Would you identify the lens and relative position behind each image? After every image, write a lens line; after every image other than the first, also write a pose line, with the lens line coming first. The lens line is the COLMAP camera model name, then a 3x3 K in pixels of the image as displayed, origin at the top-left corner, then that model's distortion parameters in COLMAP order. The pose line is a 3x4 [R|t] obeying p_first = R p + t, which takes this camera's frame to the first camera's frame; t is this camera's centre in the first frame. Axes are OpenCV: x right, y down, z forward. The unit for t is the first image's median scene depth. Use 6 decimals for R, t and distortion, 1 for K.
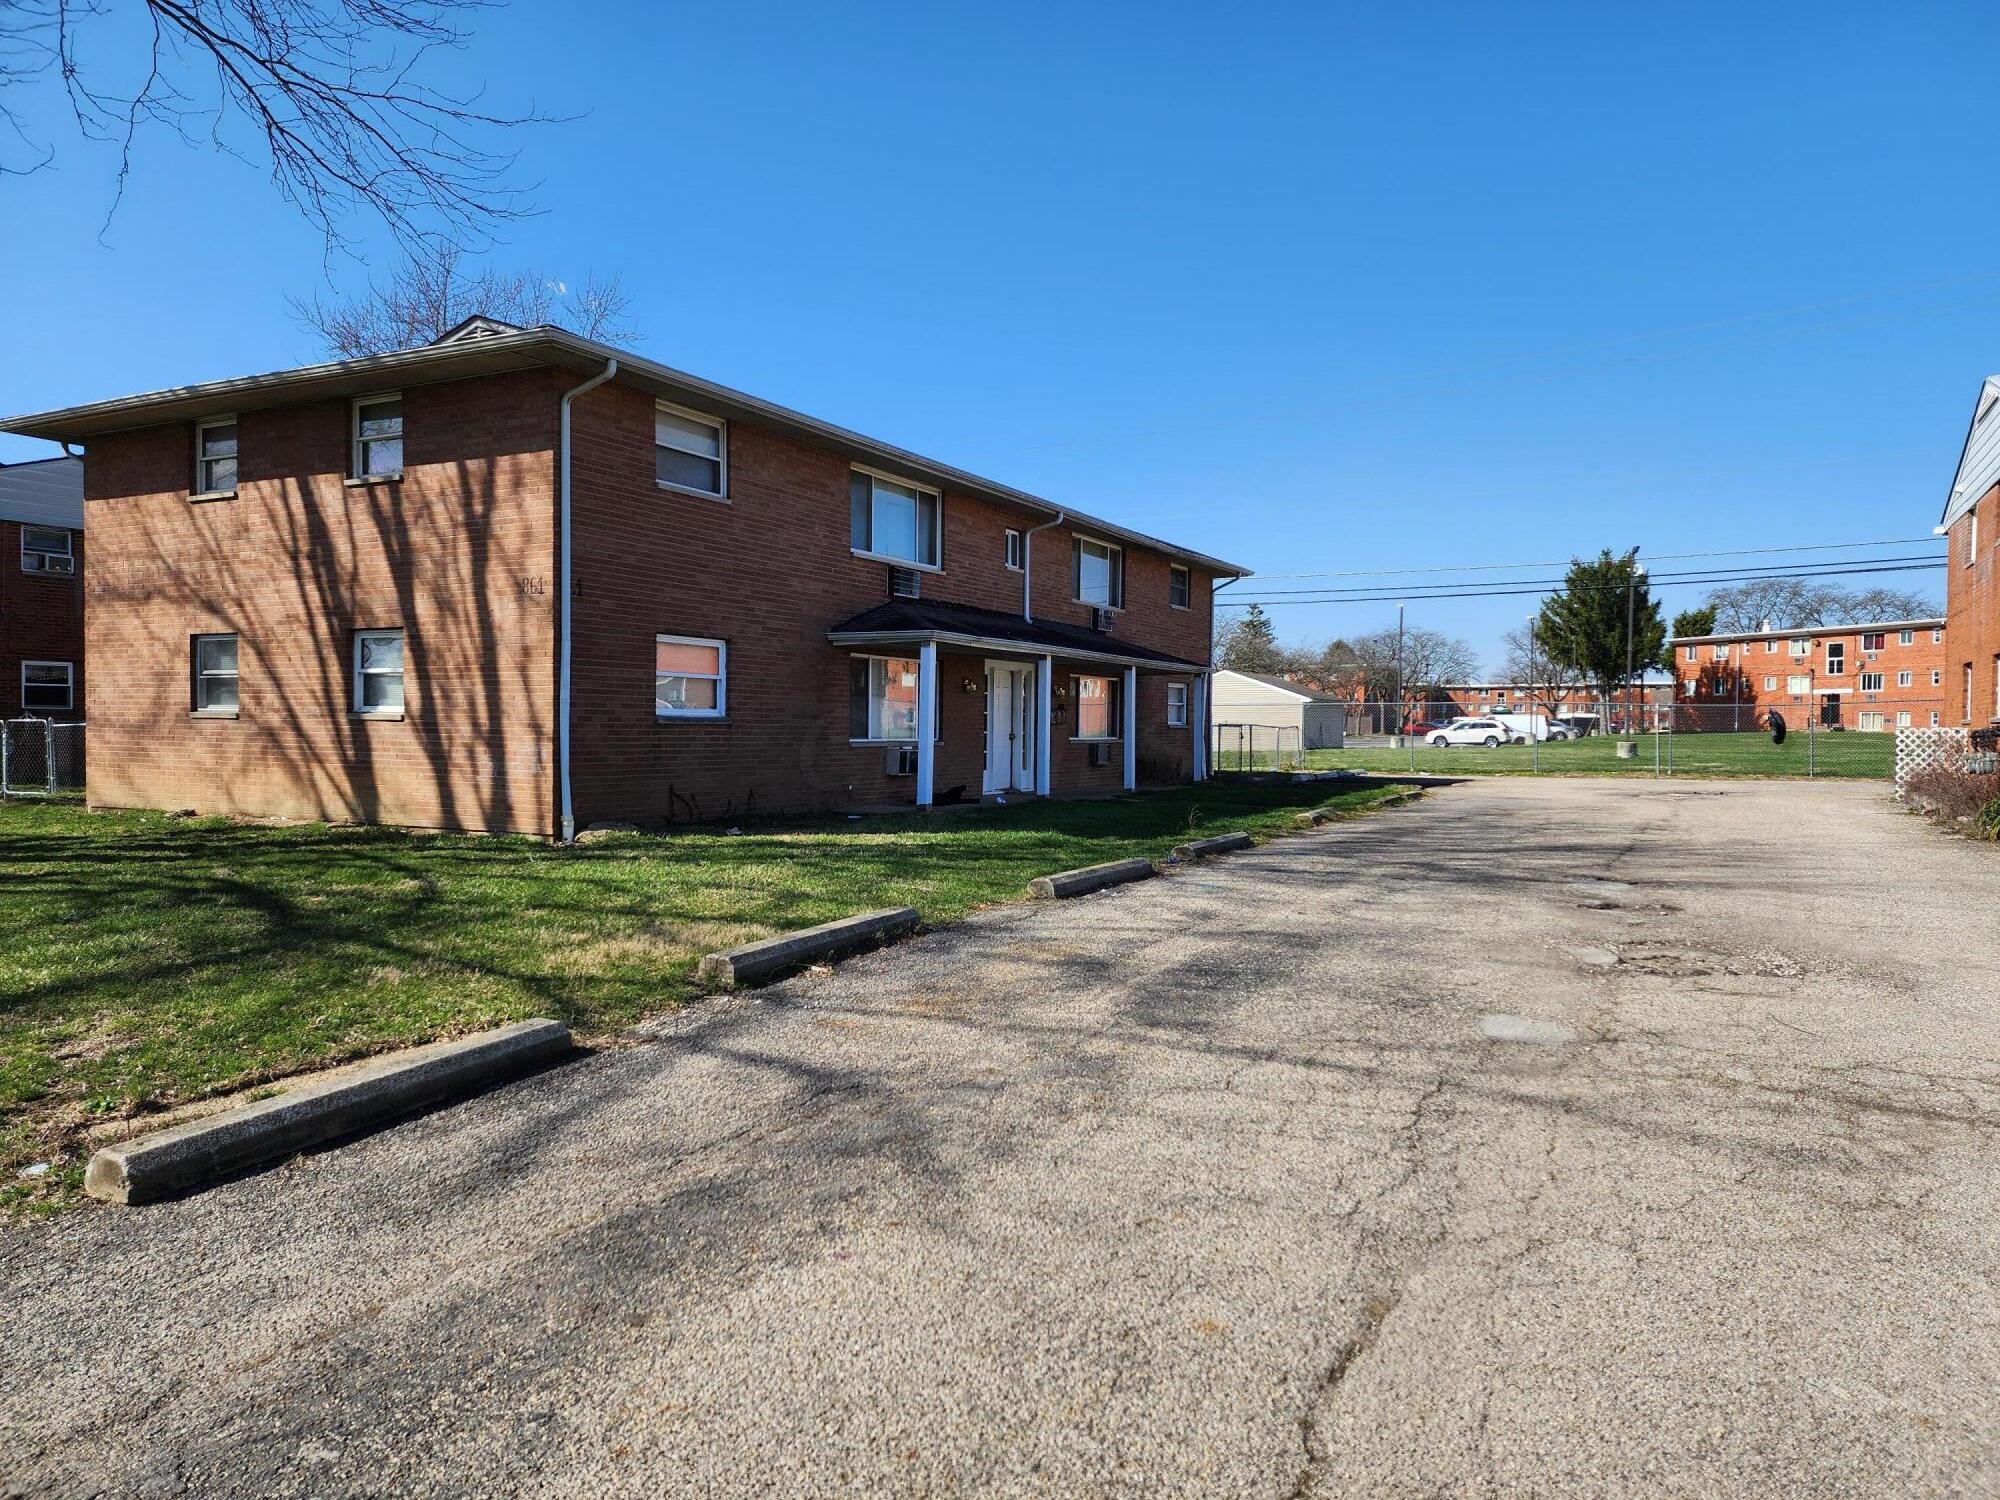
lens RADIAL K [[1320.0, 0, 997.6], [0, 1320.0, 754.4], [0, 0, 1]] dist [0.080606, -0.074555]
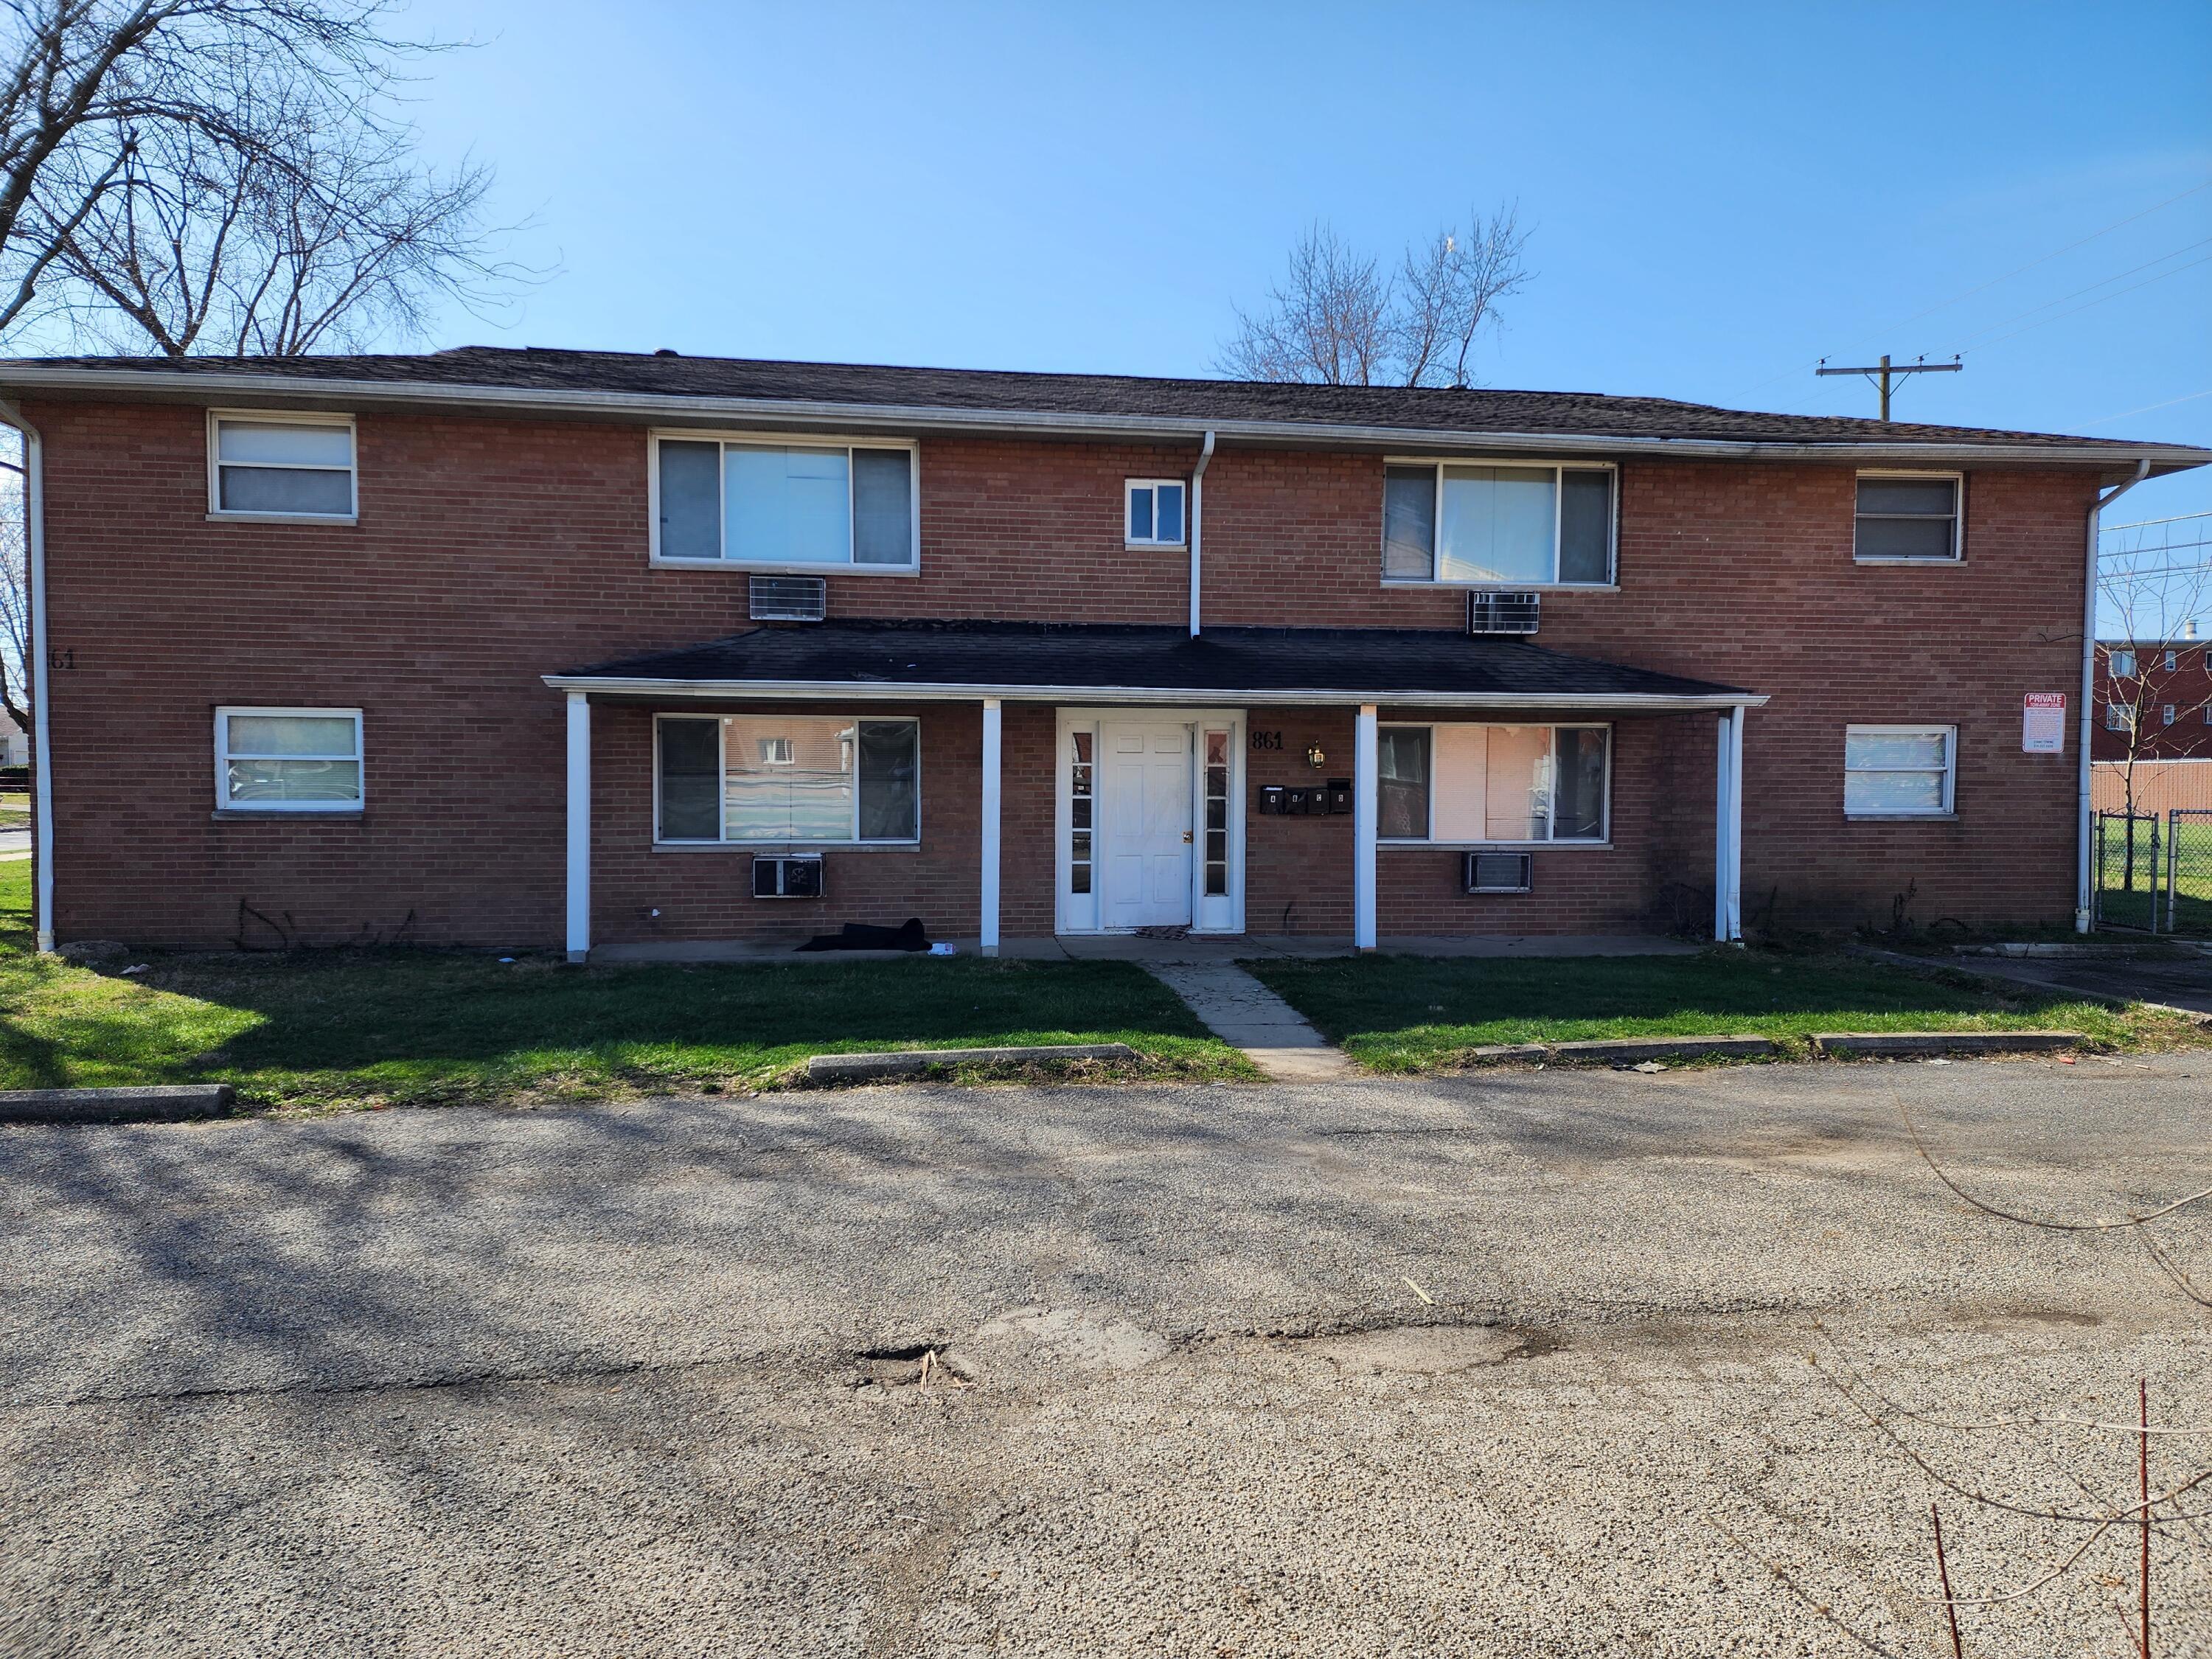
lens RADIAL K [[1460.0, 0, 1103.3], [0, 1460.0, 834.4], [0, 0, 1]] dist [0.080606, -0.074555]
pose [[0.587449, 0.000518, -0.809261, 0.714294], [-0.013013, 0.999877, -0.008806, -0.013142], [0.809156, 0.015704, 0.587384, 0.848403]]
